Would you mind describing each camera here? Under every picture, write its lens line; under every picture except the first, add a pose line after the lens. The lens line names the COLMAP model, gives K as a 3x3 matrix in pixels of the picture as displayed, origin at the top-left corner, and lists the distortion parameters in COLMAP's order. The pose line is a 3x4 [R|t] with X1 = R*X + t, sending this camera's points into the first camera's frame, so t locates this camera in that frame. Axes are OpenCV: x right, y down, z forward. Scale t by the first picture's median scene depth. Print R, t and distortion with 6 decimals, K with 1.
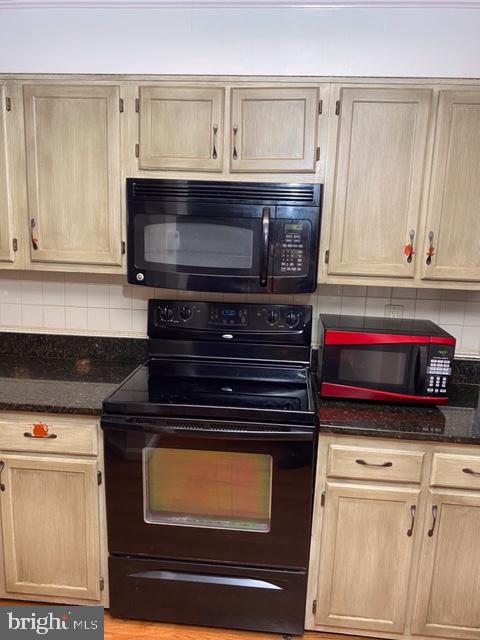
lens RADIAL K [[490.8, 0, 239.3], [0, 490.8, 322.5], [0, 0, 1]] dist [0.019304, -0.028946]
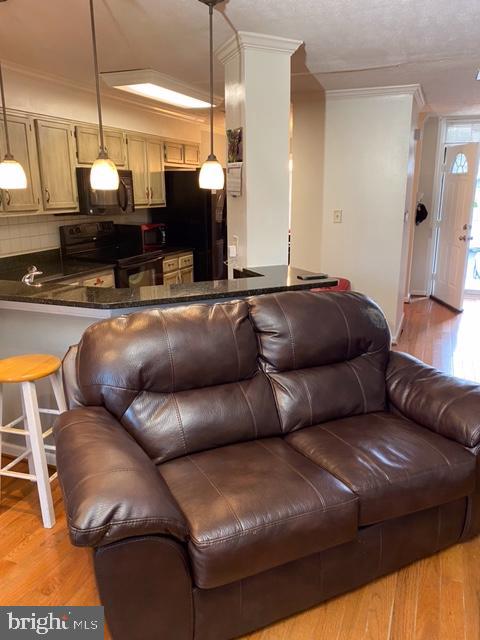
lens RADIAL K [[490.8, 0, 242.6], [0, 490.8, 323.3], [0, 0, 1]] dist [0.019304, -0.028946]
pose [[0.289573, -0.286684, 0.913214, -2.258841], [0.201016, 0.951028, 0.234814, 0.004581], [-0.935810, 0.115575, 0.333020, -0.356756]]
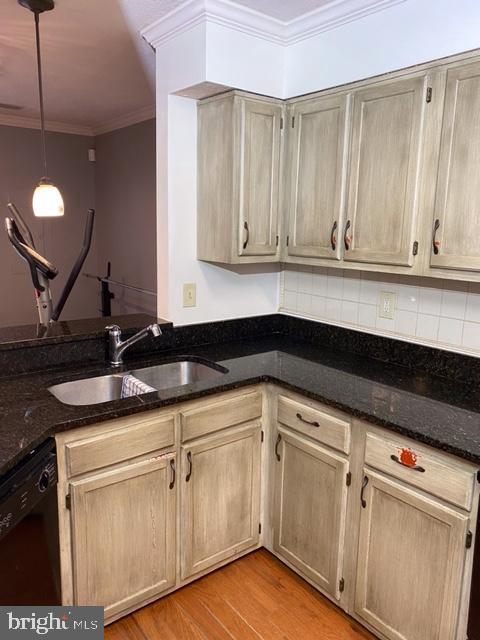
lens RADIAL K [[490.8, 0, 243.7], [0, 490.8, 316.1], [0, 0, 1]] dist [0.019304, -0.028946]
pose [[0.687210, 0.114026, -0.717454, -0.003190], [-0.132019, 0.990762, 0.031009, -0.020006], [0.714362, 0.073408, 0.695915, 0.151730]]
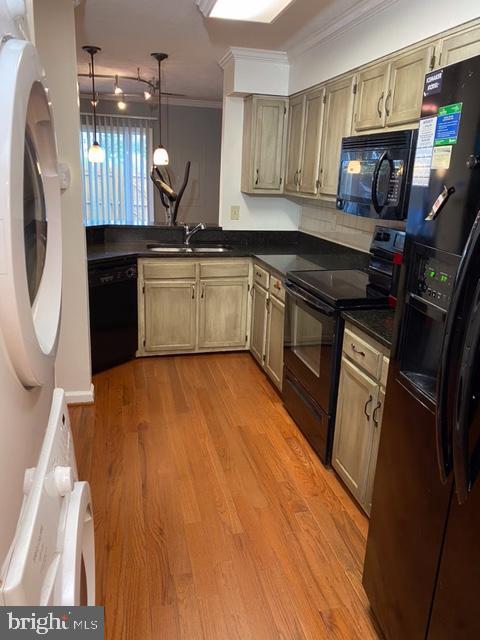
lens RADIAL K [[490.8, 0, 238.3], [0, 490.8, 321.6], [0, 0, 1]] dist [0.019304, -0.028946]
pose [[0.318013, 0.253345, -0.913611, 1.199546], [-0.202137, 0.959598, 0.195736, 0.022102], [0.926287, 0.122428, 0.356375, 0.214870]]
